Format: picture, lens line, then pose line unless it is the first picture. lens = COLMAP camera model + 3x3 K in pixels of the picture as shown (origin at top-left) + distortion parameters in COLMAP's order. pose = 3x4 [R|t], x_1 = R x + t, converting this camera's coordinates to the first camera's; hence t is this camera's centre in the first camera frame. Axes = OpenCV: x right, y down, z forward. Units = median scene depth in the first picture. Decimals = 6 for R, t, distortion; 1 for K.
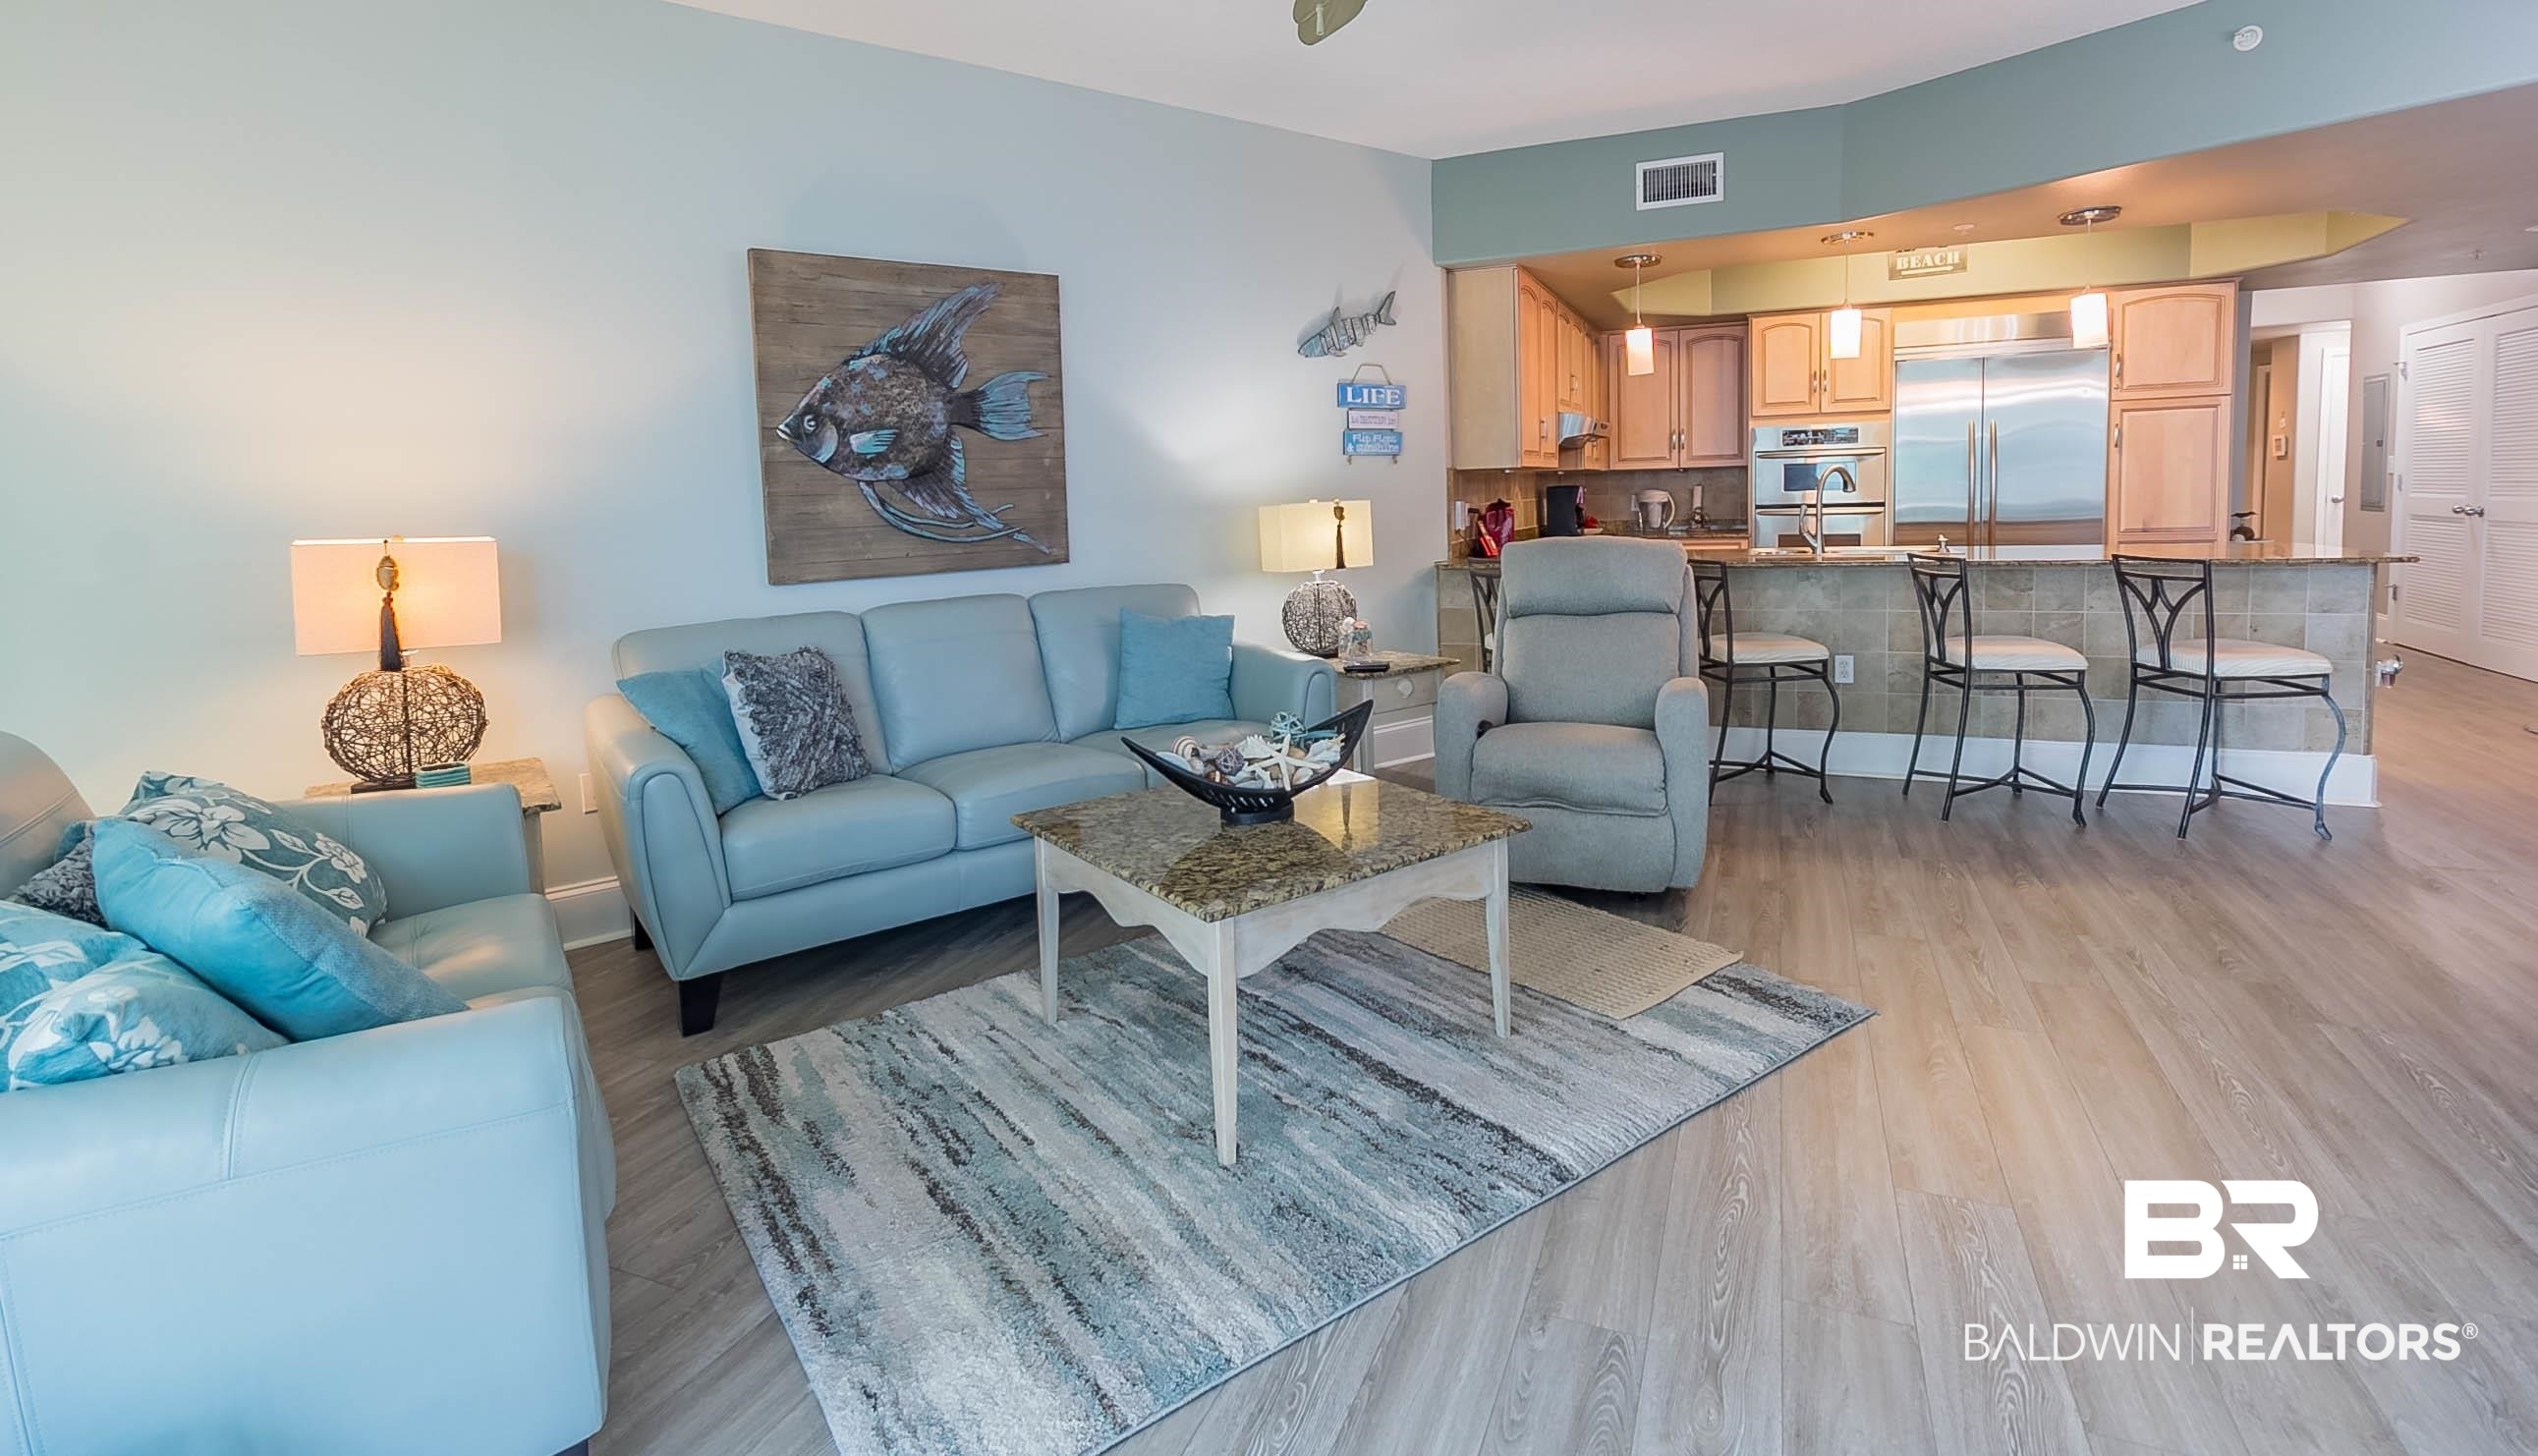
lens RADIAL K [[1193.7, 0, 1286.5], [0, 1193.7, 606.9], [0, 0, 1]] dist [-0.001329, 0.001684]
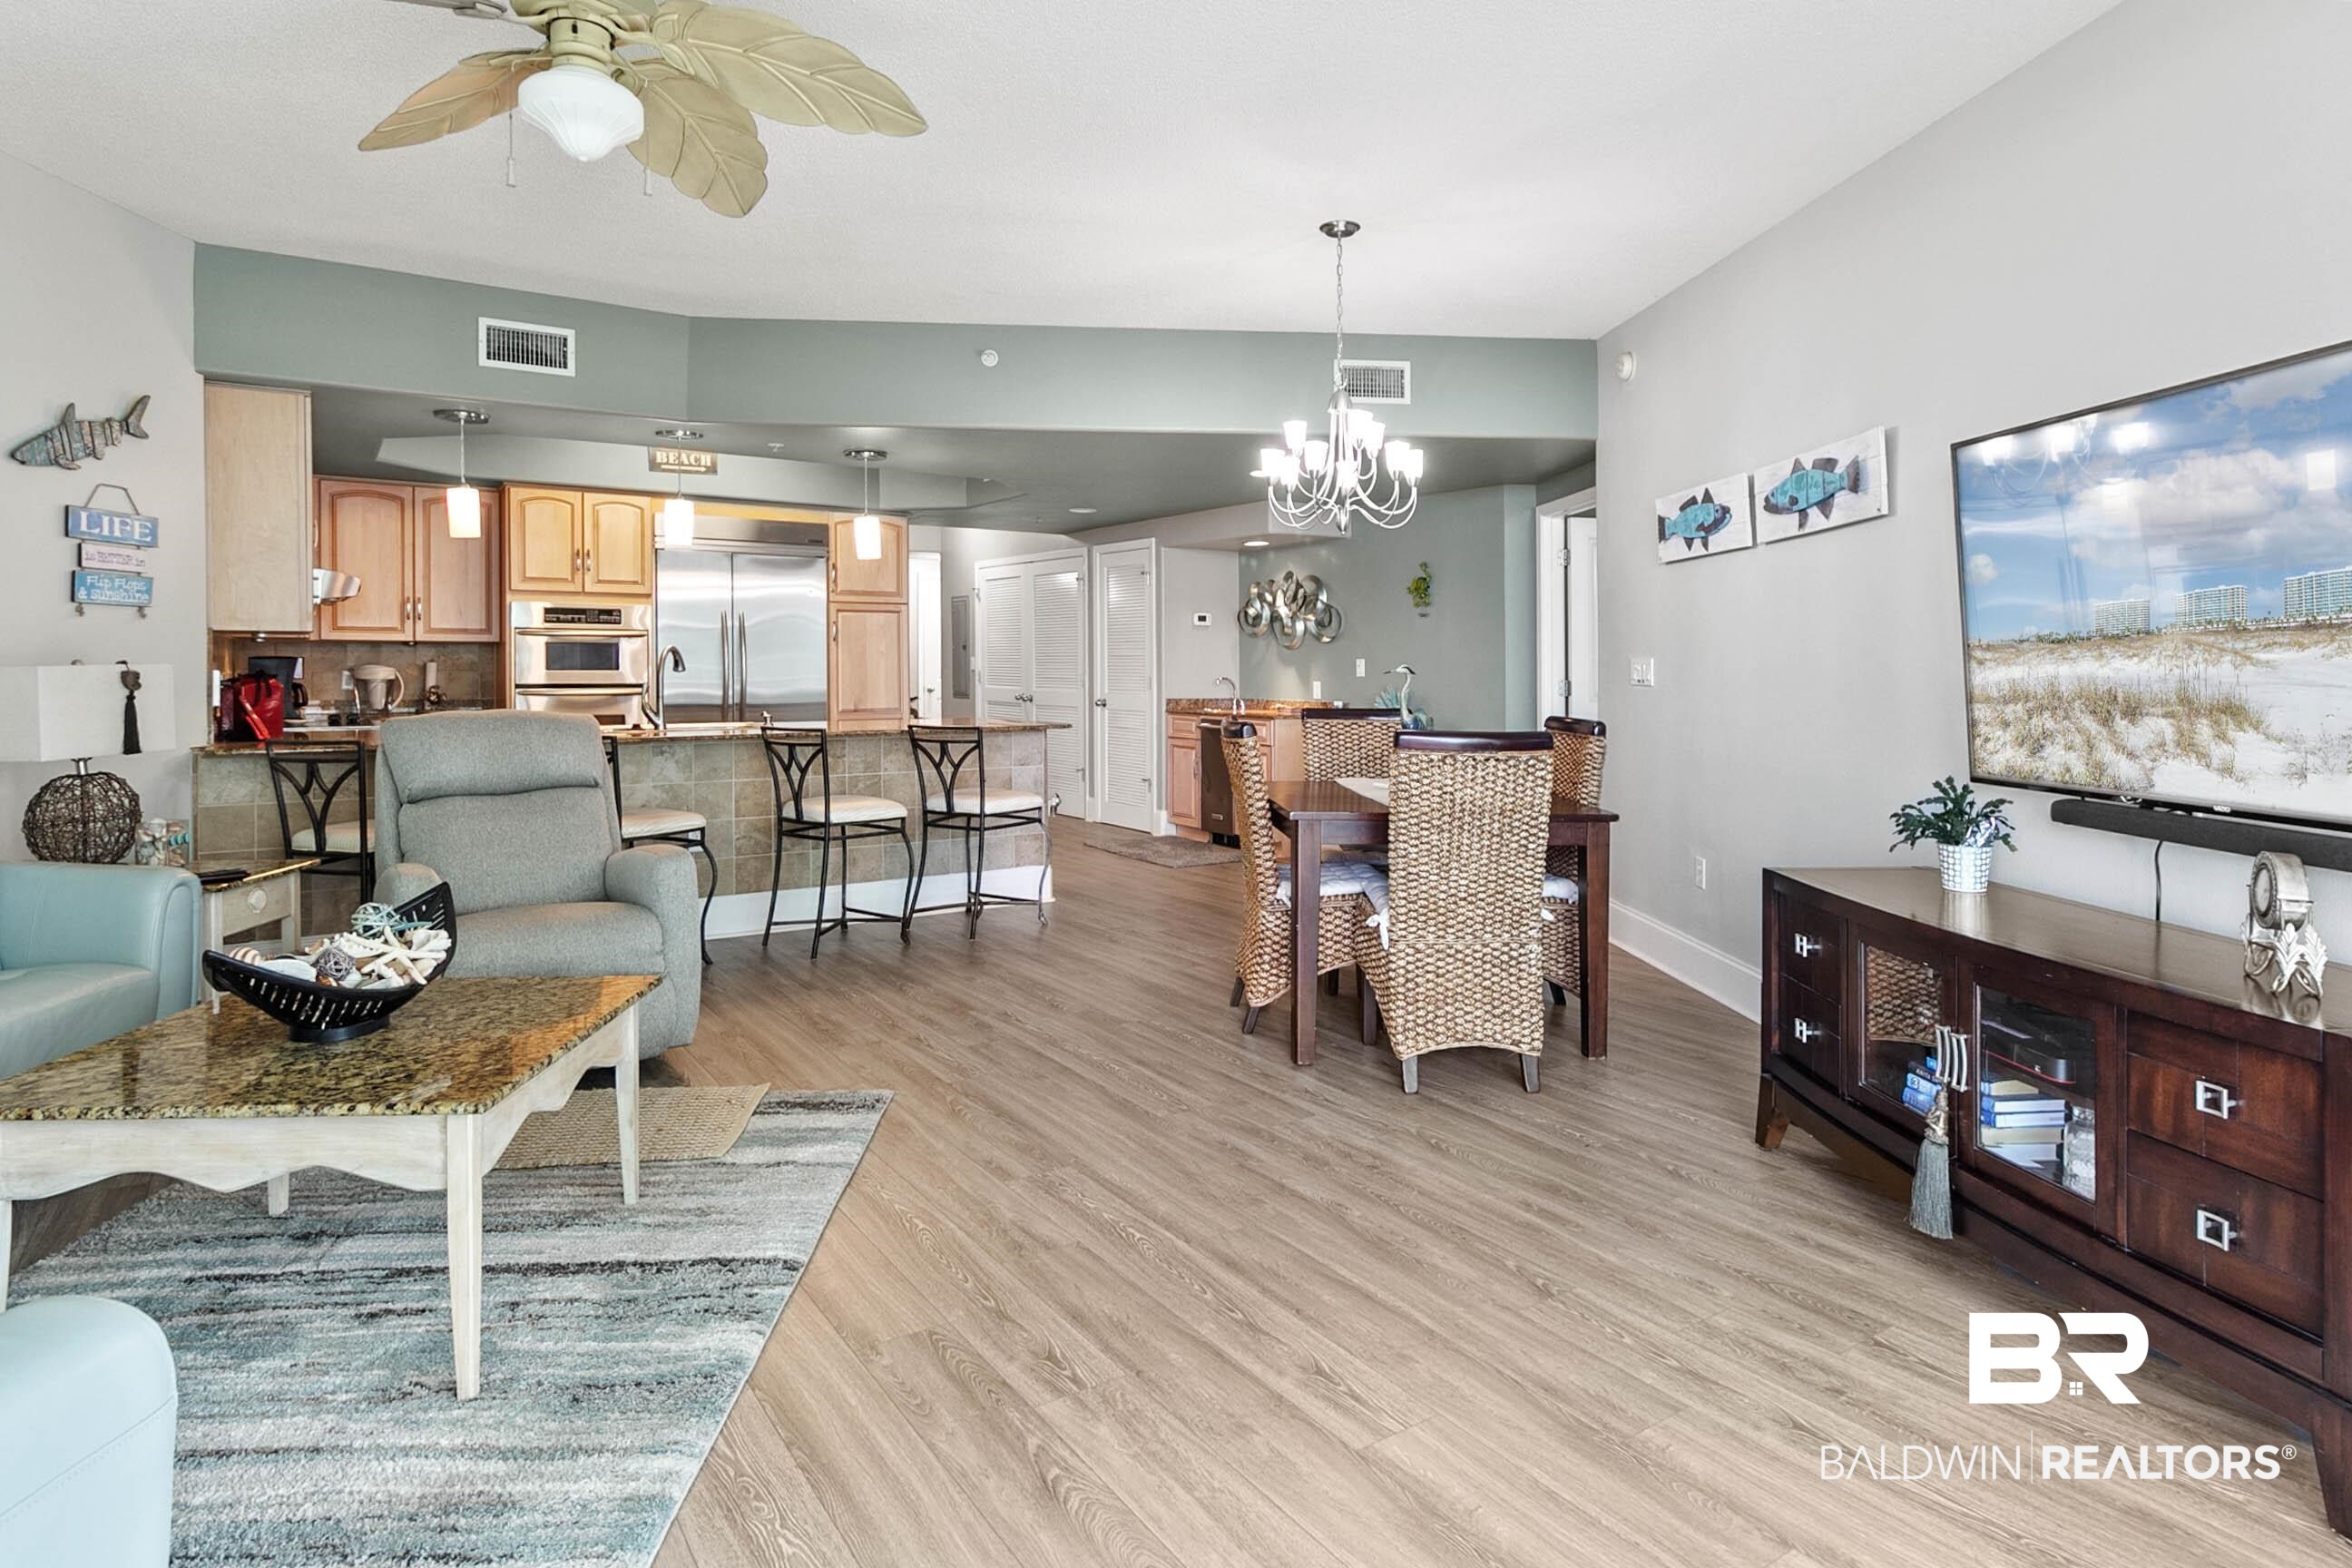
lens RADIAL K [[1302.6, 0, 1218.2], [0, 1302.6, 675.7], [0, 0, 1]] dist [0.002039, -0.001041]
pose [[0.539221, 0.023684, 0.841831, -0.289781], [0.059830, 0.996001, -0.066345, 0.014742], [-0.840036, 0.086141, 0.535648, -0.016930]]
